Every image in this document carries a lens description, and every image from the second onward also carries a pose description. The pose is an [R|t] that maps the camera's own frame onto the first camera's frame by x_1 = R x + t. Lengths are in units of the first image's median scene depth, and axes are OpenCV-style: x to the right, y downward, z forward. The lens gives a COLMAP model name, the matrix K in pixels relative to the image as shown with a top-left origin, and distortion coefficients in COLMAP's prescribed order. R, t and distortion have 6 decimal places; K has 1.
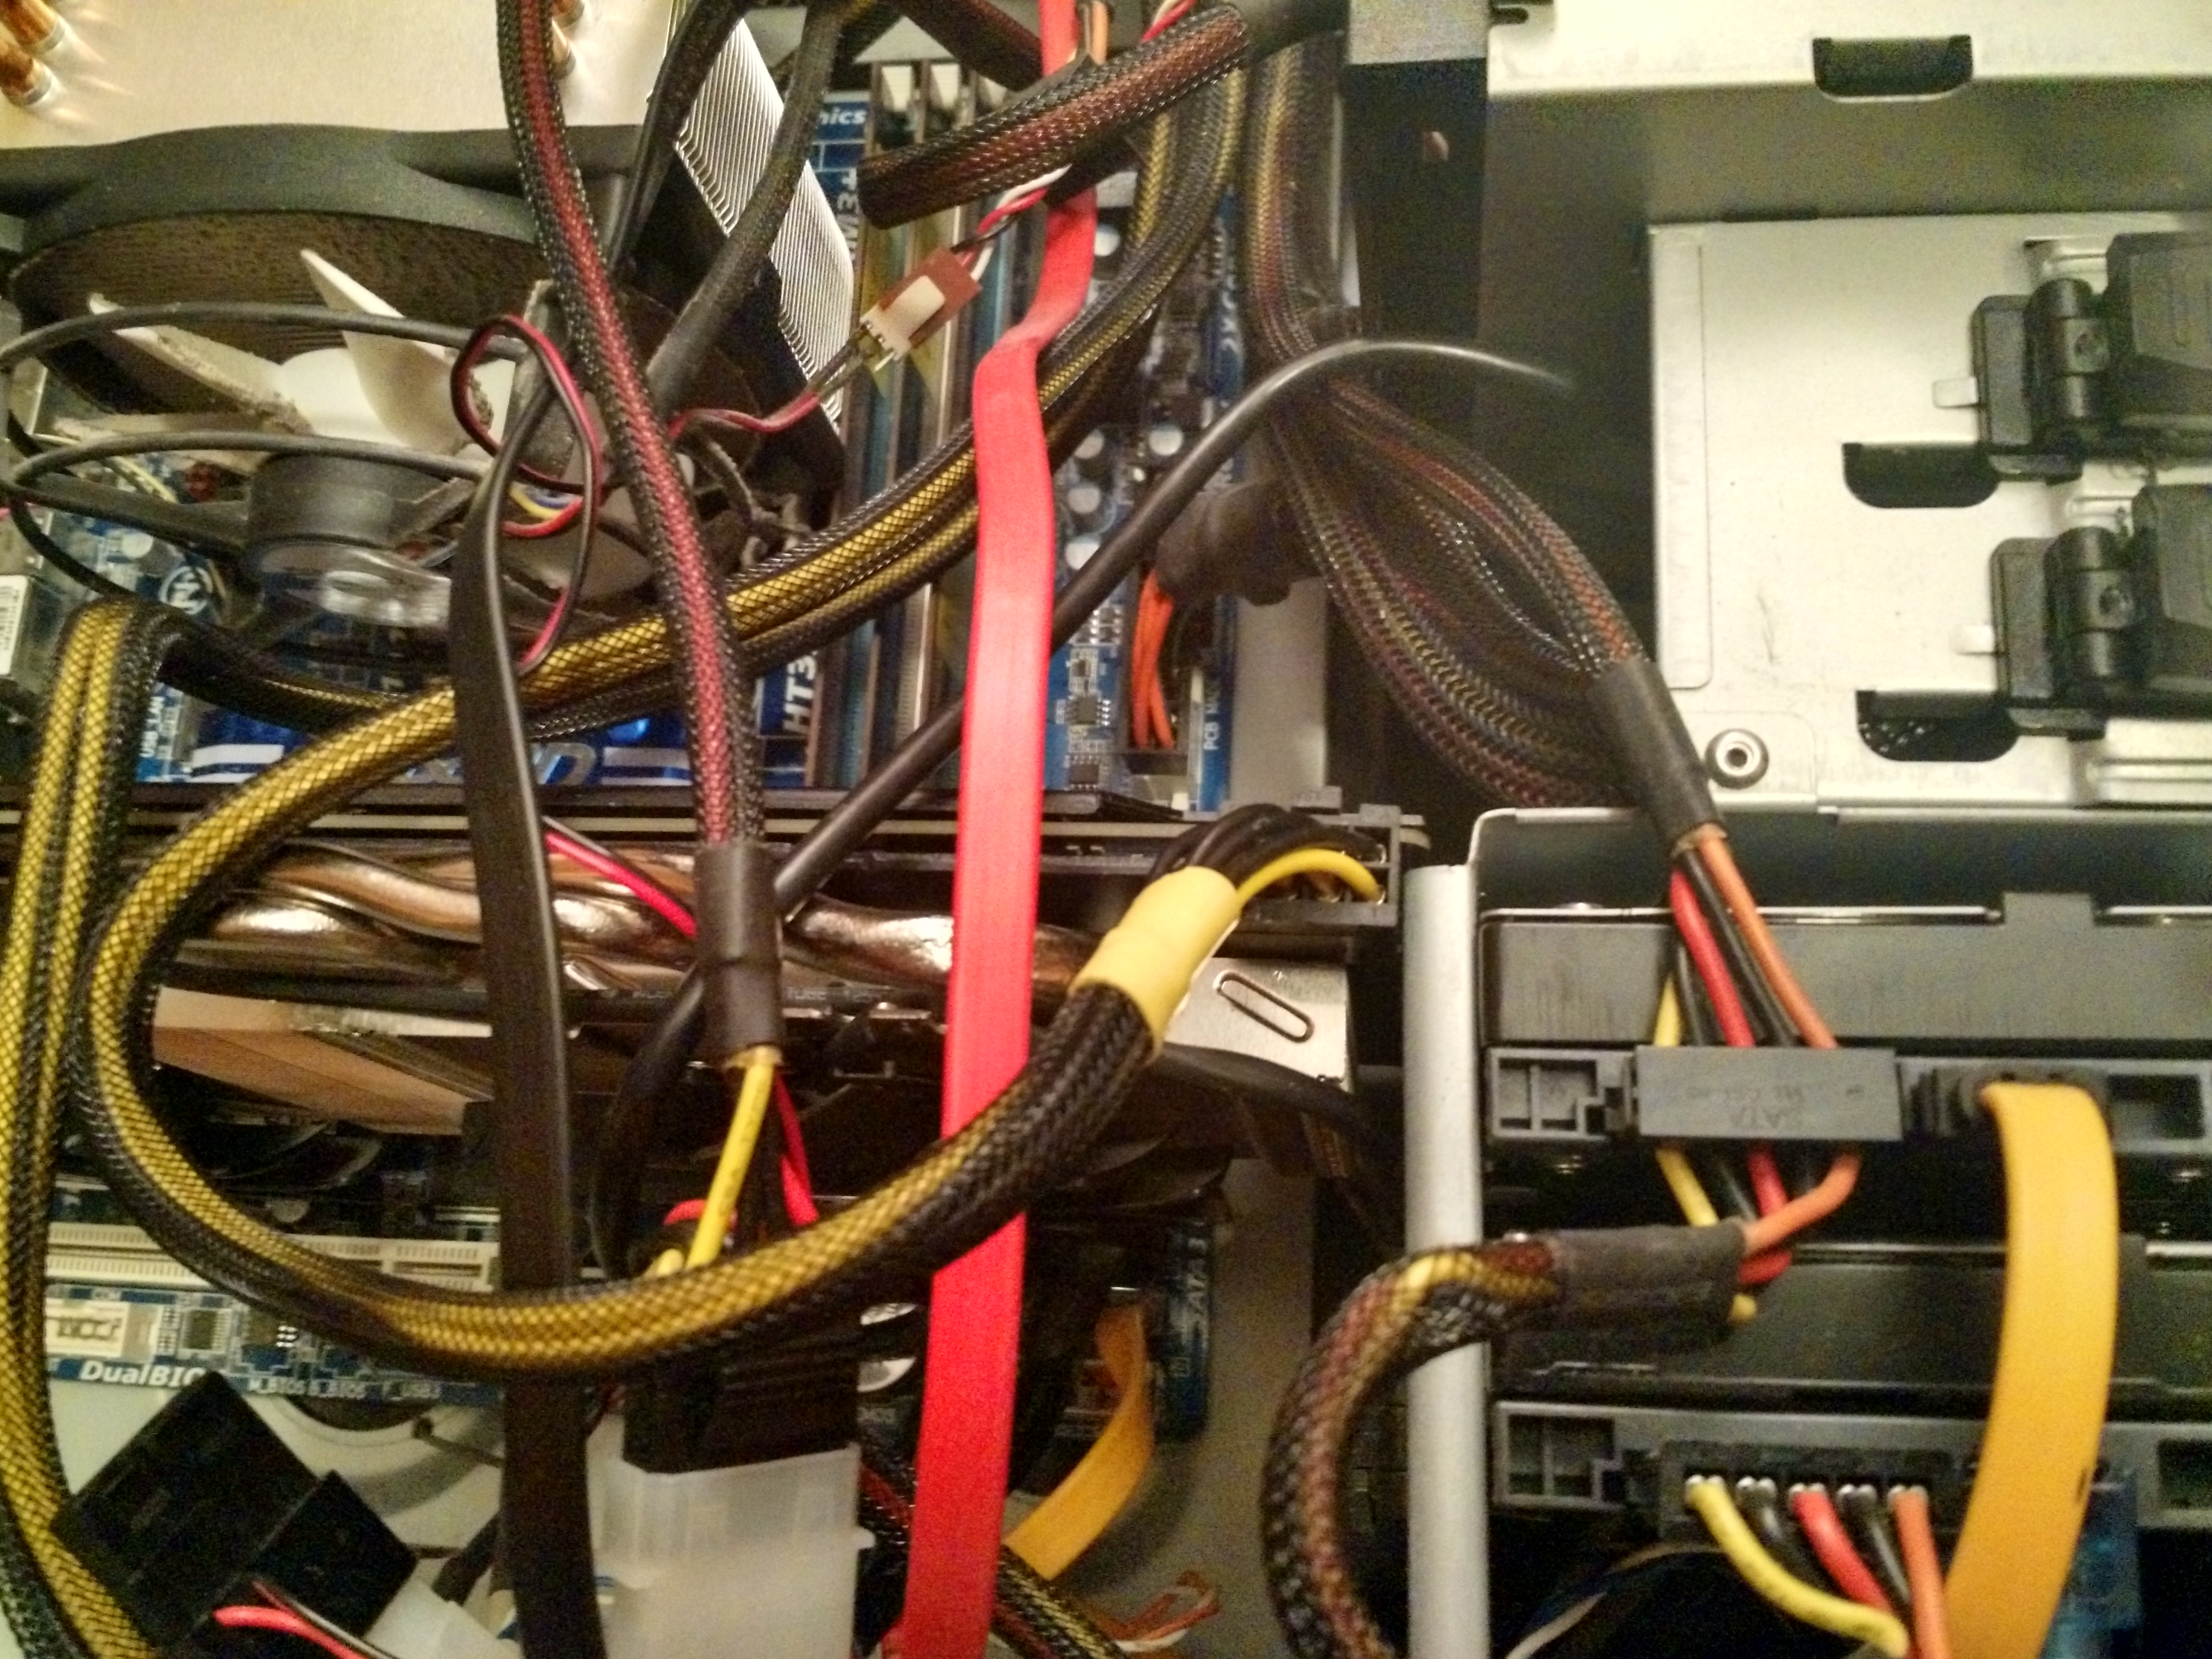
lens RADIAL K [[2115.2, 0, 1106.0], [0, 2115.2, 829.5], [0, 0, 1]] dist [0.094120, -0.312026]
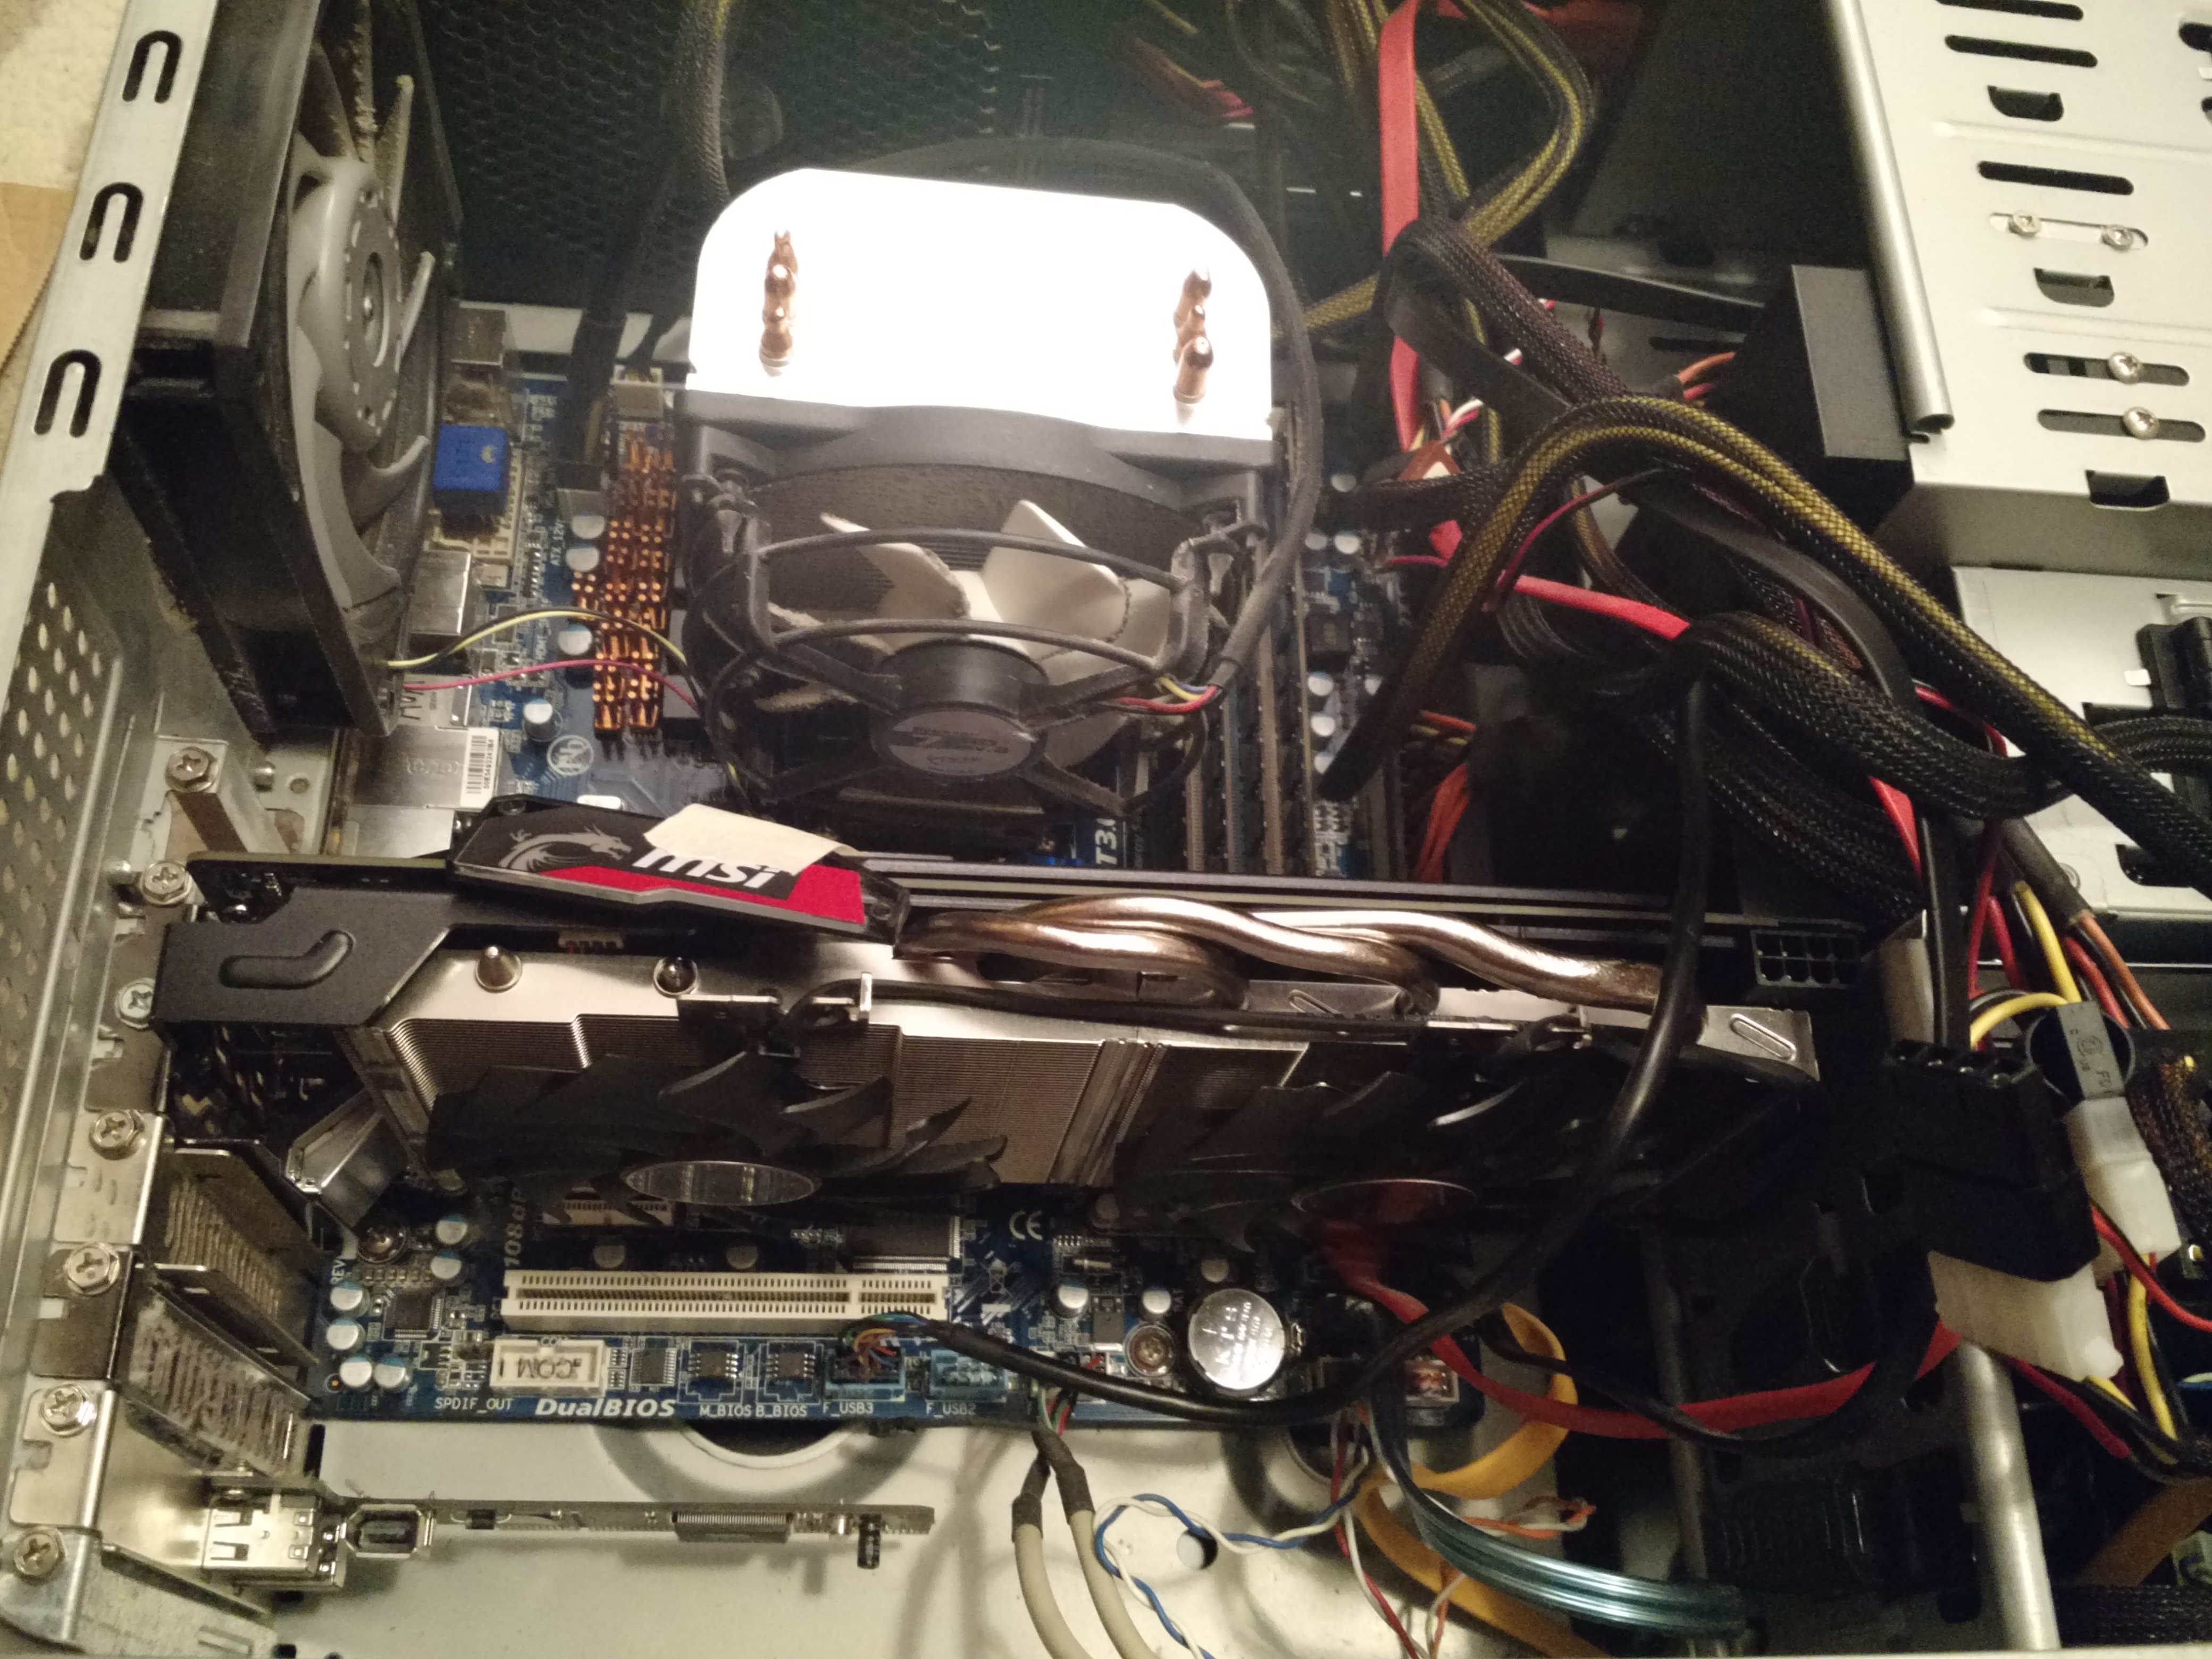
lens RADIAL K [[2115.2, 0, 1106.0], [0, 2115.2, 829.5], [0, 0, 1]] dist [0.094120, -0.312026]
pose [[0.961555, 0.053193, 0.269412, -0.523749], [-0.015471, 0.989995, -0.140250, 0.103646], [-0.274177, 0.130690, 0.952757, -0.236276]]
